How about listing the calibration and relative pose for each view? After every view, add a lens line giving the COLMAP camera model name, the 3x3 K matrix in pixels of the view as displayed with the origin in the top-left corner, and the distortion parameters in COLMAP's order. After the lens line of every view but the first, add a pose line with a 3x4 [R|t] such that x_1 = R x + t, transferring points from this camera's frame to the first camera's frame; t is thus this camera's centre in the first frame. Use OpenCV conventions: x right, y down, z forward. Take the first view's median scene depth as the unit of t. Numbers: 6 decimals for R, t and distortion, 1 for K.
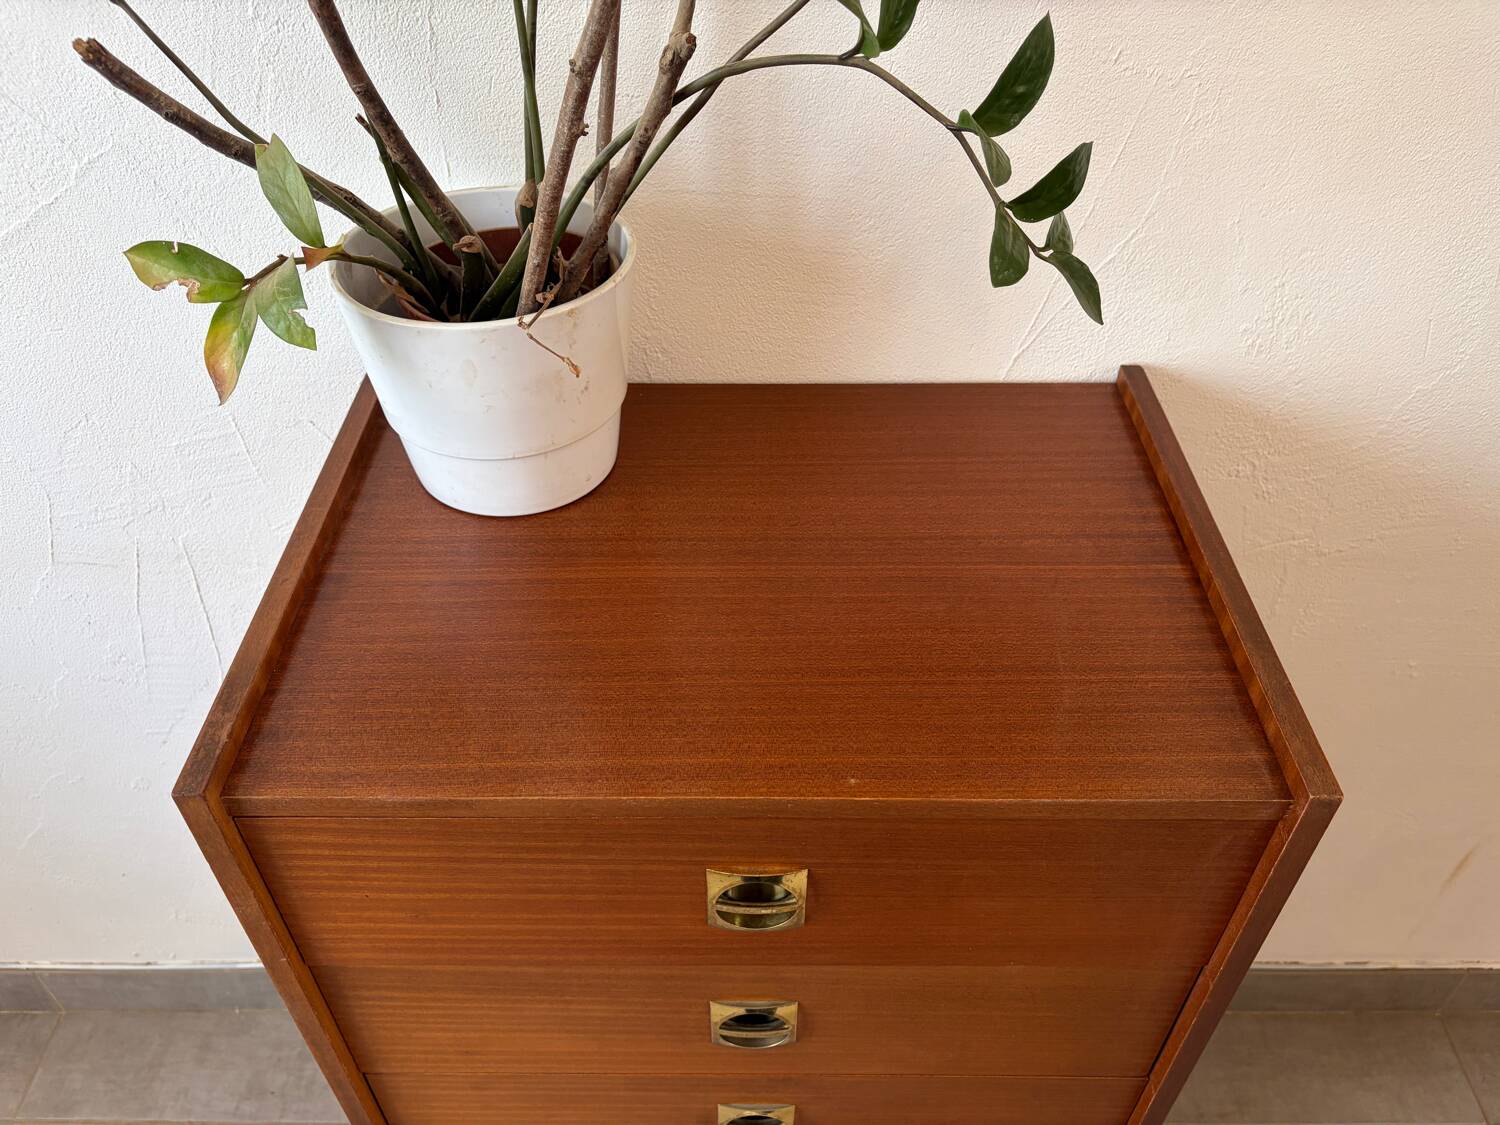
lens RADIAL K [[1143.1, 0, 748.8], [0, 1143.1, 575.2], [0, 0, 1]] dist [0.055391, -0.075969]
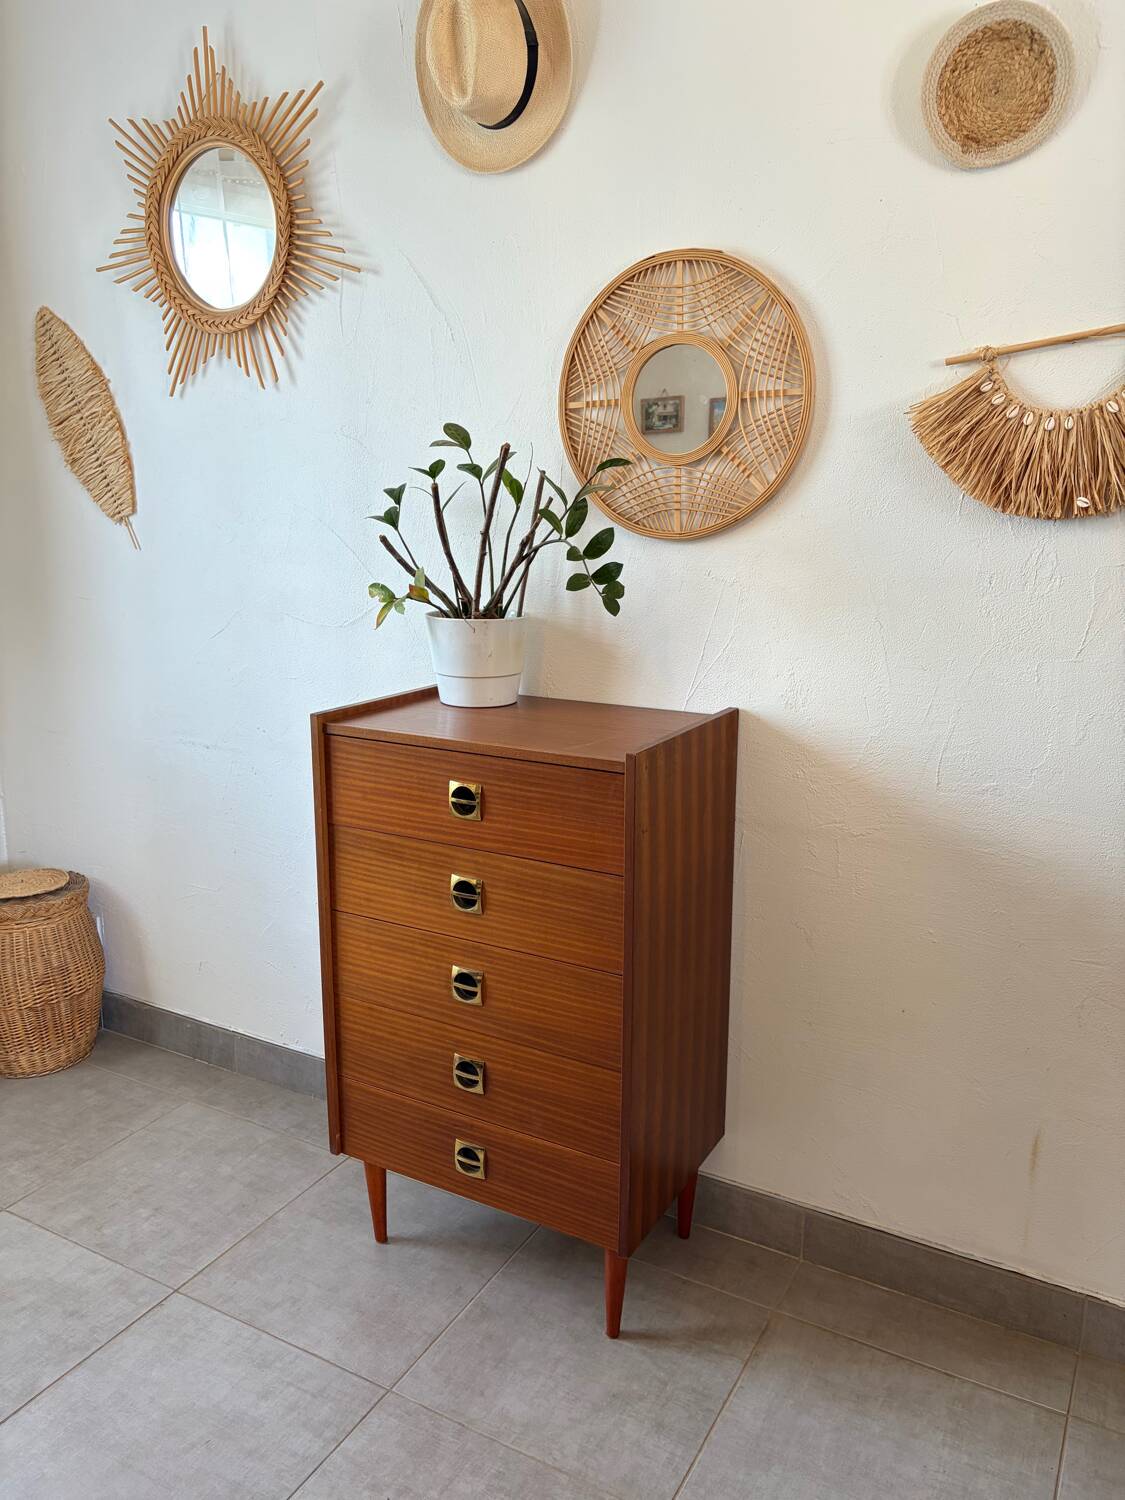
lens RADIAL K [[1137.5, 0, 565.8], [0, 1137.5, 756.6], [0, 0, 1]] dist [0.054898, -0.077069]
pose [[0.876109, 0.113428, -0.468579, 1.375575], [-0.328315, 0.852104, -0.407587, 1.141388], [0.353046, 0.510933, 0.783777, -1.000640]]
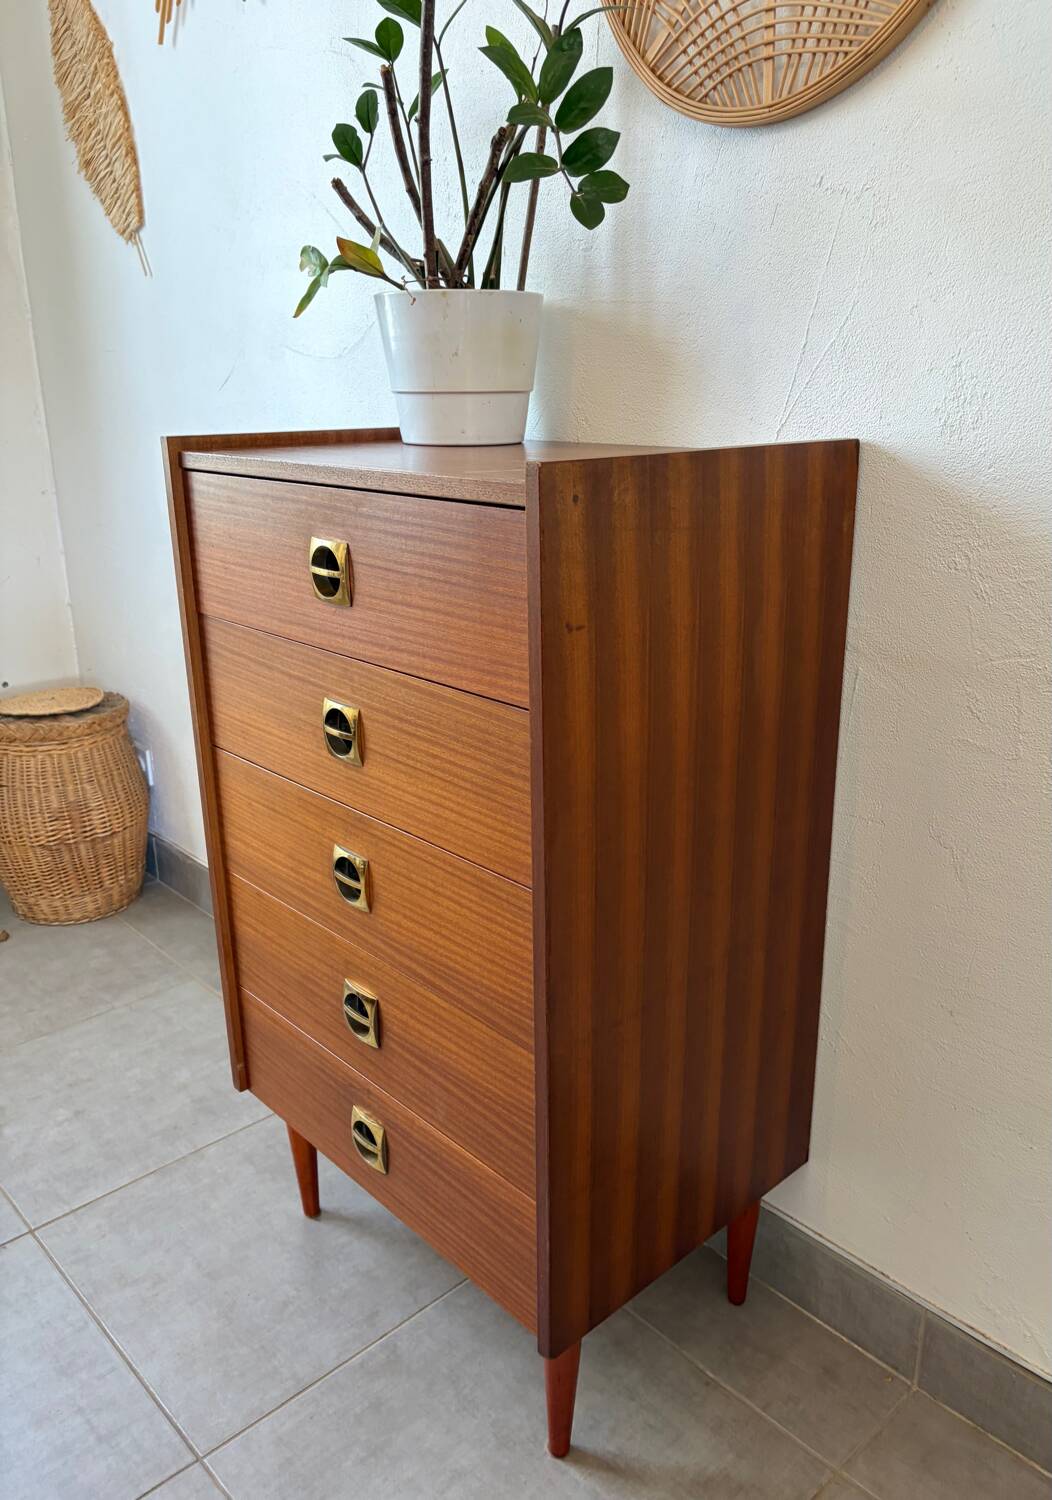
lens RADIAL K [[1140.6, 0, 556.3], [0, 1140.6, 754.1], [0, 0, 1]] dist [0.073208, -0.097291]
pose [[0.689750, 0.223333, -0.688744, 1.304925], [-0.482284, 0.851213, -0.206972, 0.641737], [0.540044, 0.474929, 0.694834, 0.176902]]
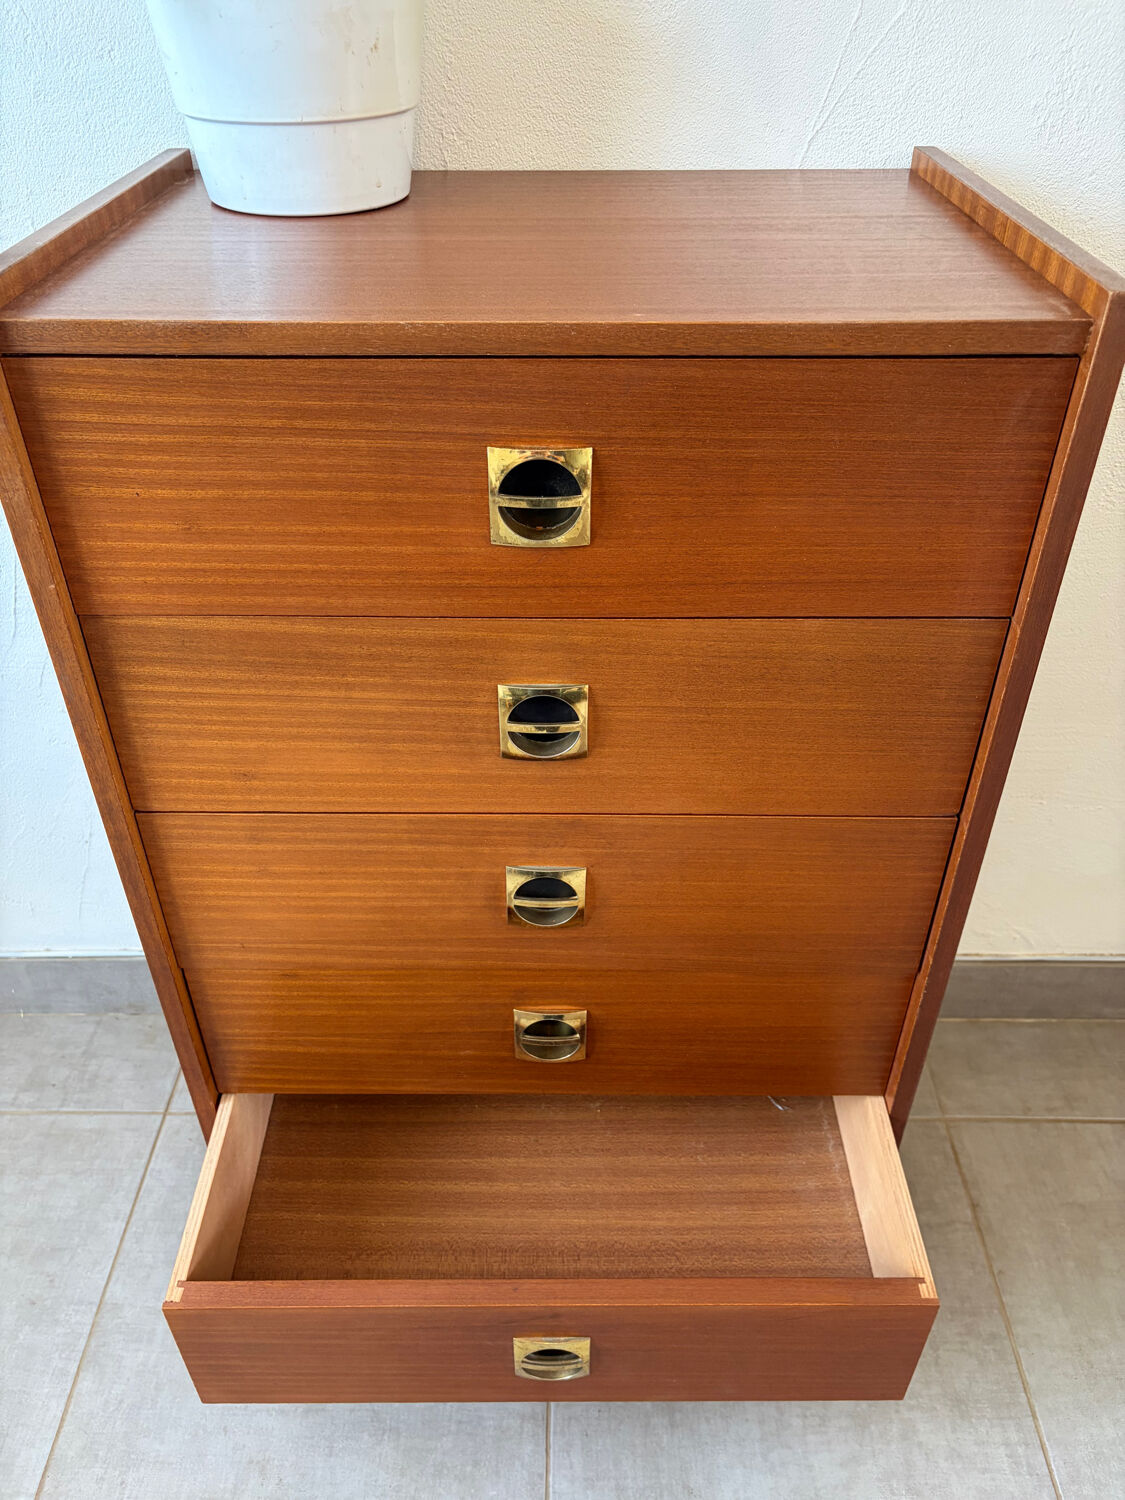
lens RADIAL K [[1137.3, 0, 564.4], [0, 1137.3, 753.3], [0, 0, 1]] dist [0.052467, -0.073391]
pose [[0.999986, 0.001571, -0.004956, 0.029819], [-0.002049, 0.995177, -0.098075, 0.561460], [0.004778, 0.098084, 0.995167, 0.064328]]
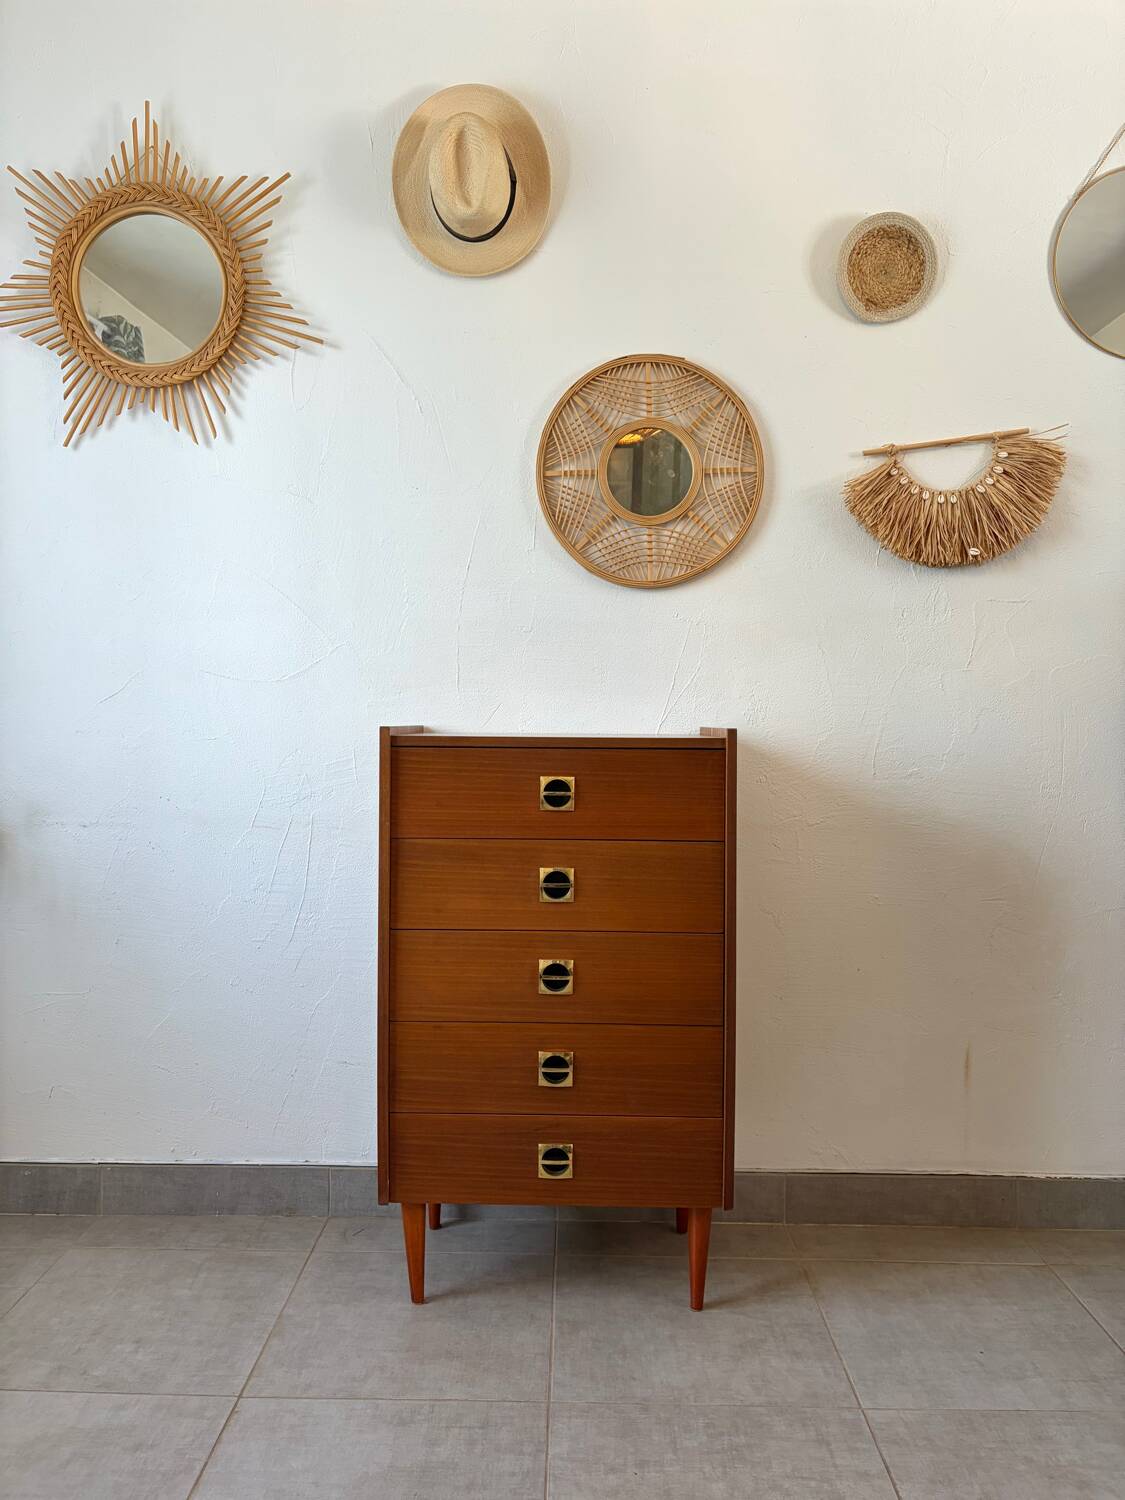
lens RADIAL K [[1137.5, 0, 565.8], [0, 1137.5, 756.6], [0, 0, 1]] dist [0.054898, -0.077069]
pose [[0.999928, 0.008116, -0.008847, 0.048059], [-0.011912, 0.762521, -0.646854, 1.960591], [0.001496, 0.646913, 0.762562, -1.179374]]
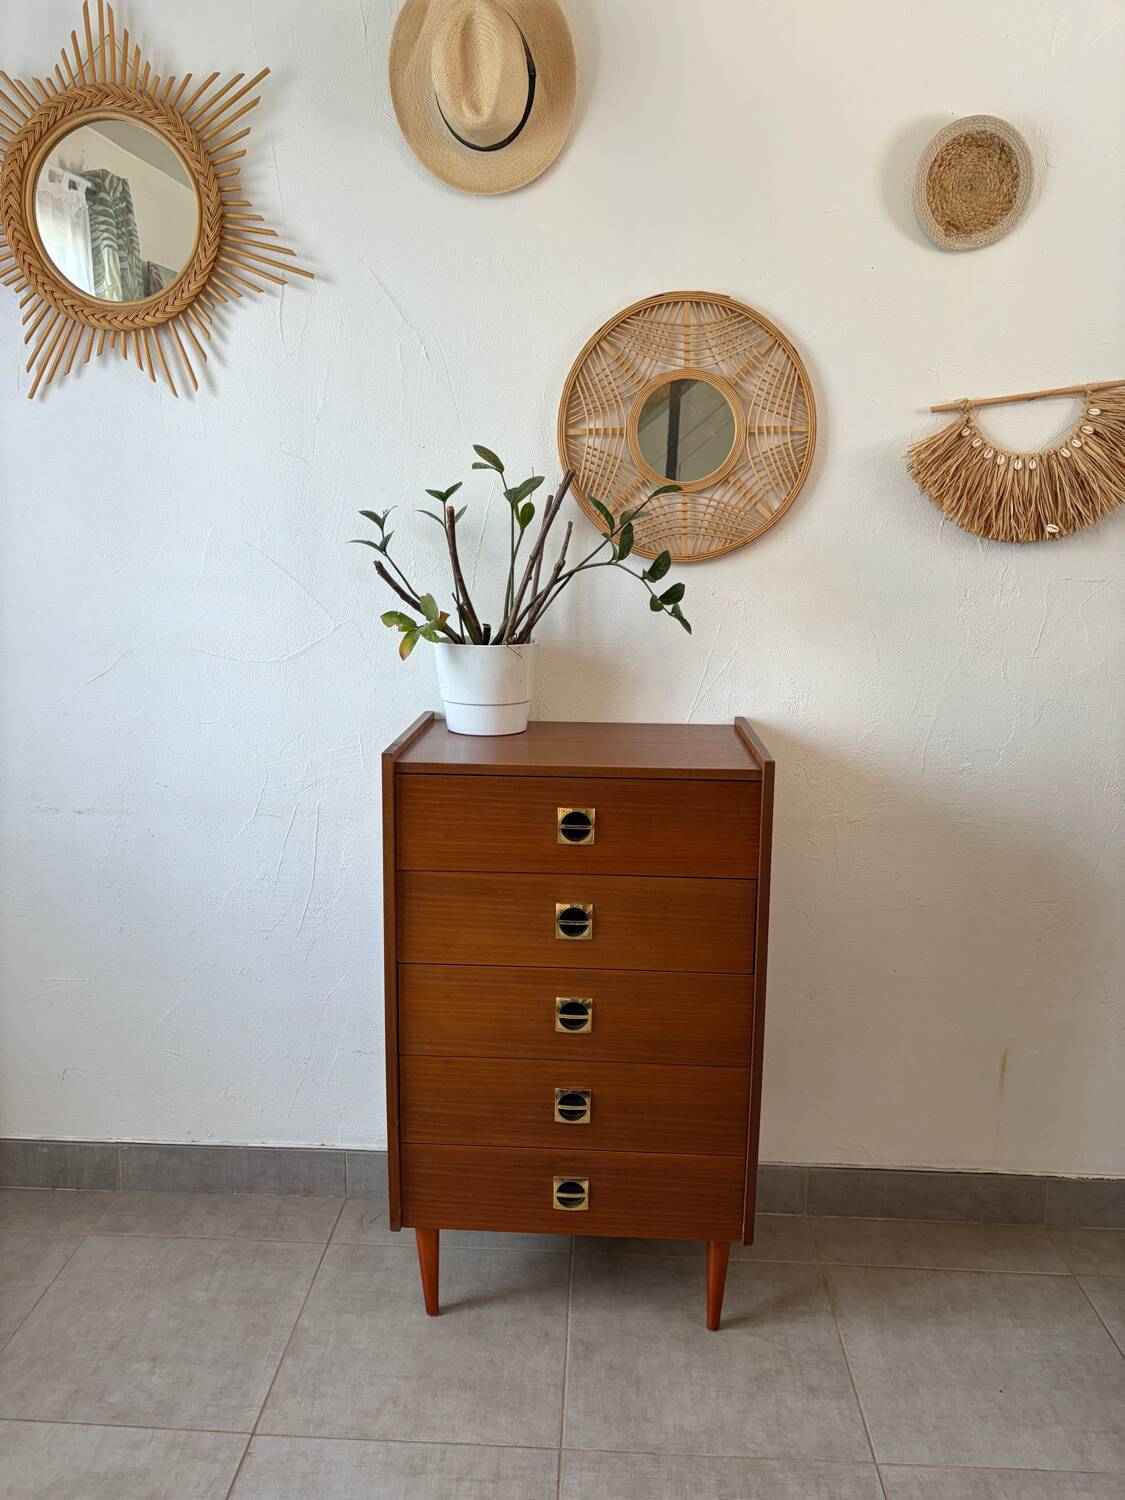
lens RADIAL K [[1134.0, 0, 563.6], [0, 1134.0, 755.5], [0, 0, 1]] dist [0.065756, -0.094681]
pose [[0.999094, 0.020600, -0.037249, 0.067988], [-0.036797, 0.857861, -0.512562, 1.413320], [0.021396, 0.513468, 0.857842, -1.266730]]
